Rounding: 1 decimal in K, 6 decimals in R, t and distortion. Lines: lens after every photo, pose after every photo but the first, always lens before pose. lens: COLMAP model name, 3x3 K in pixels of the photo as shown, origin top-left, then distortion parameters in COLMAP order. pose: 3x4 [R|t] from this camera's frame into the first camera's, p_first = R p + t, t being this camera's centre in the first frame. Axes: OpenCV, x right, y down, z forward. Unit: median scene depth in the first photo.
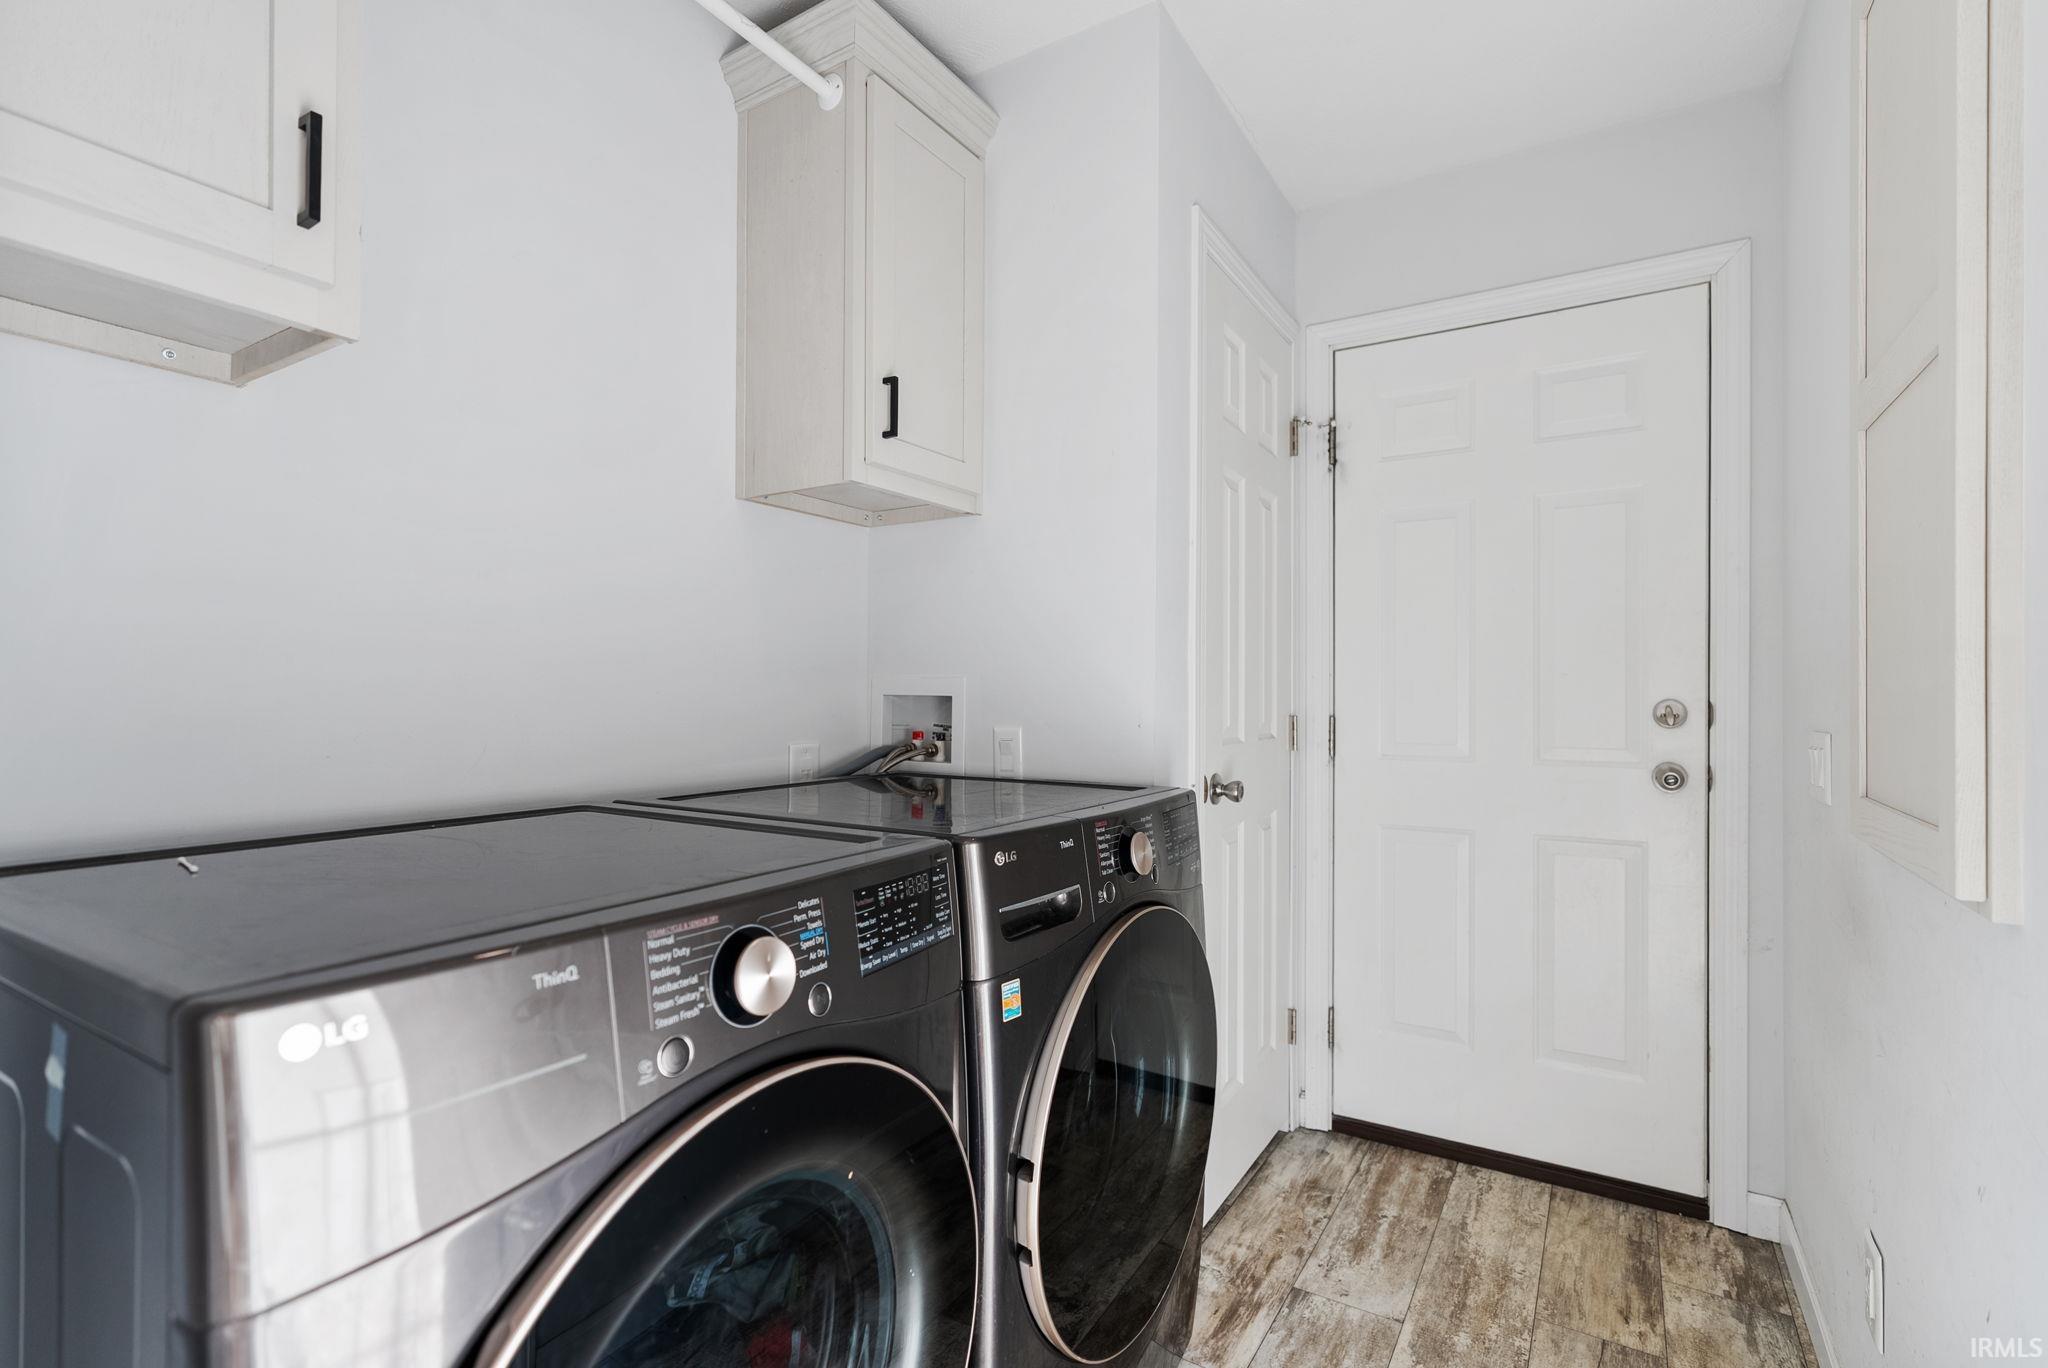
lens RADIAL K [[941.9, 0, 1034.2], [0, 941.9, 683.5], [0, 0, 1]] dist [-0.021202, 0.011578]
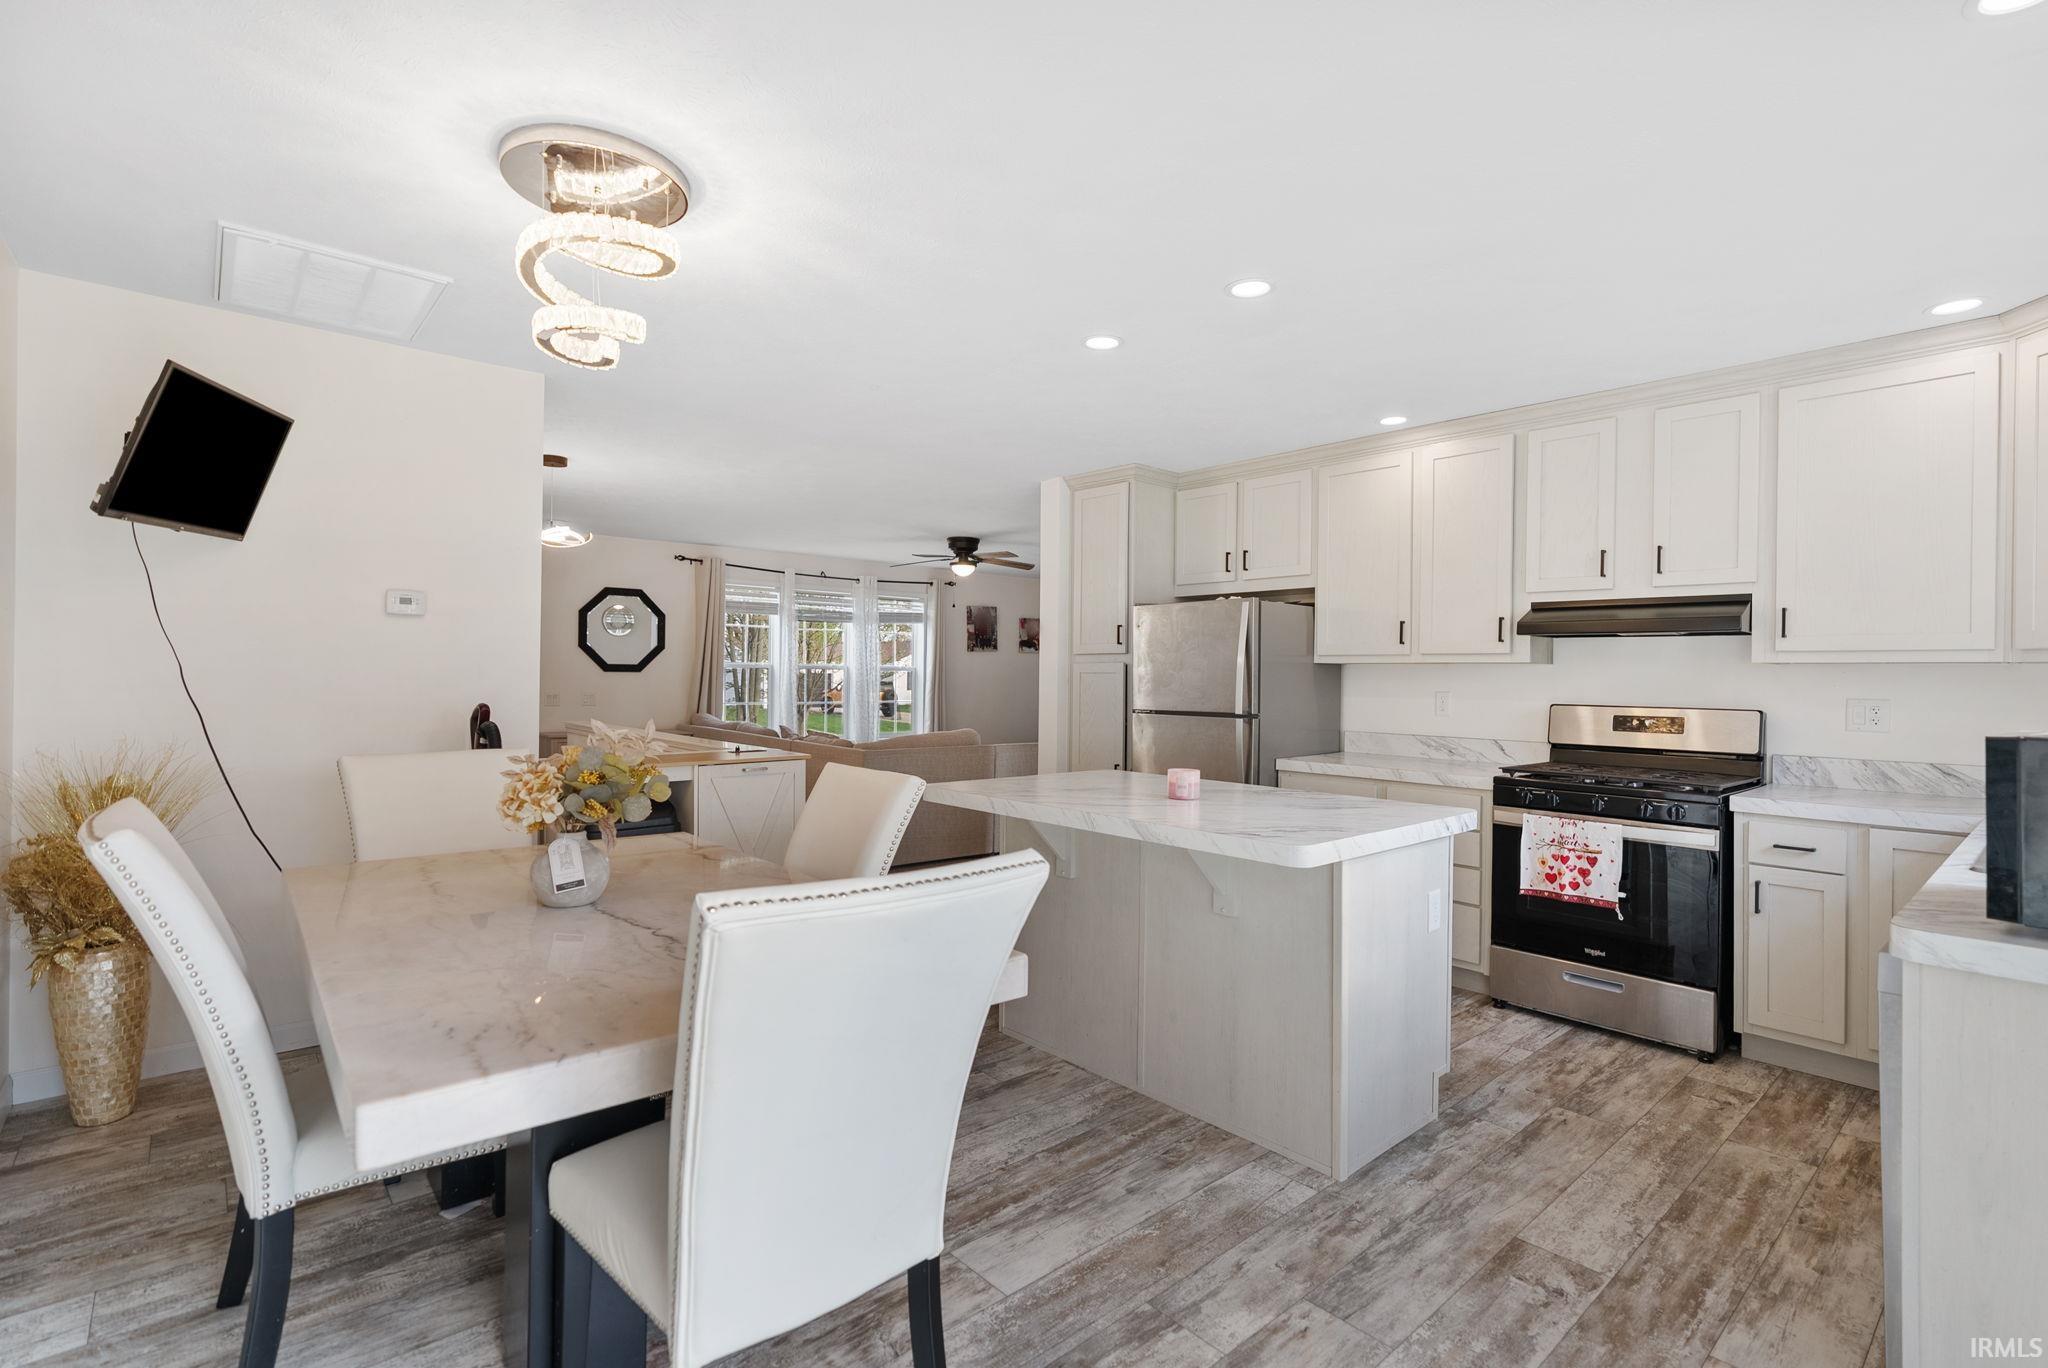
lens RADIAL K [[941.9, 0, 1034.2], [0, 941.9, 683.5], [0, 0, 1]] dist [-0.021202, 0.011578]
pose [[-0.956321, -0.022405, 0.291460, 0.933334], [-0.021504, 0.999749, 0.006295, -0.054772], [-0.291527, -0.000248, -0.956562, 2.479286]]
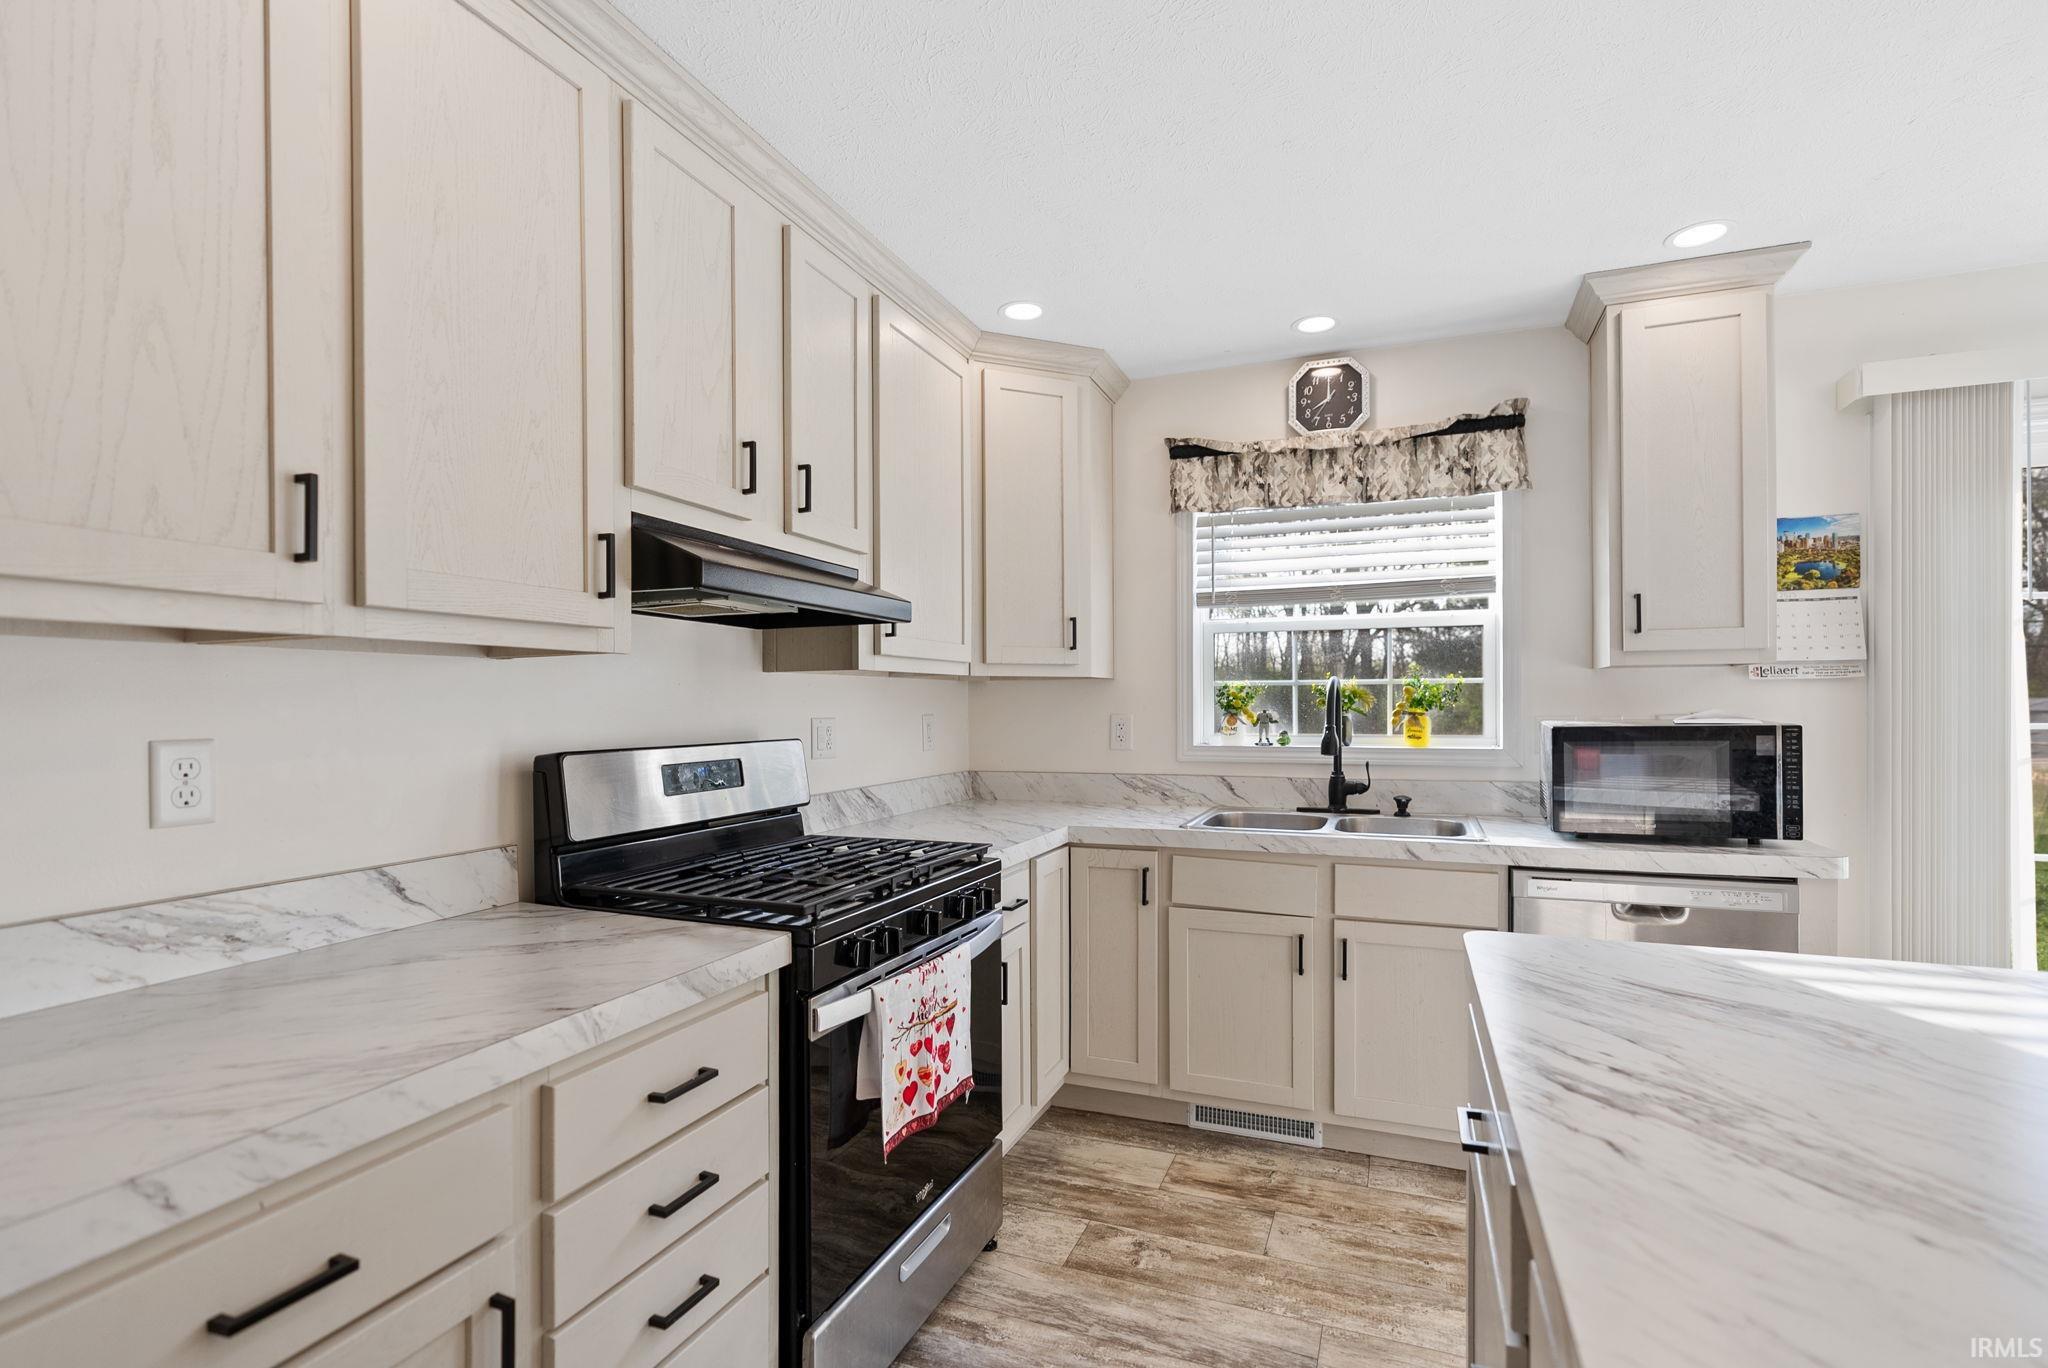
lens RADIAL K [[941.9, 0, 1034.2], [0, 941.9, 683.5], [0, 0, 1]] dist [-0.021202, 0.011578]
pose [[0.170348, -0.026730, -0.985021, 1.420048], [0.014194, 0.999595, -0.024671, -0.060676], [0.985282, -0.009778, 0.170658, 0.418294]]
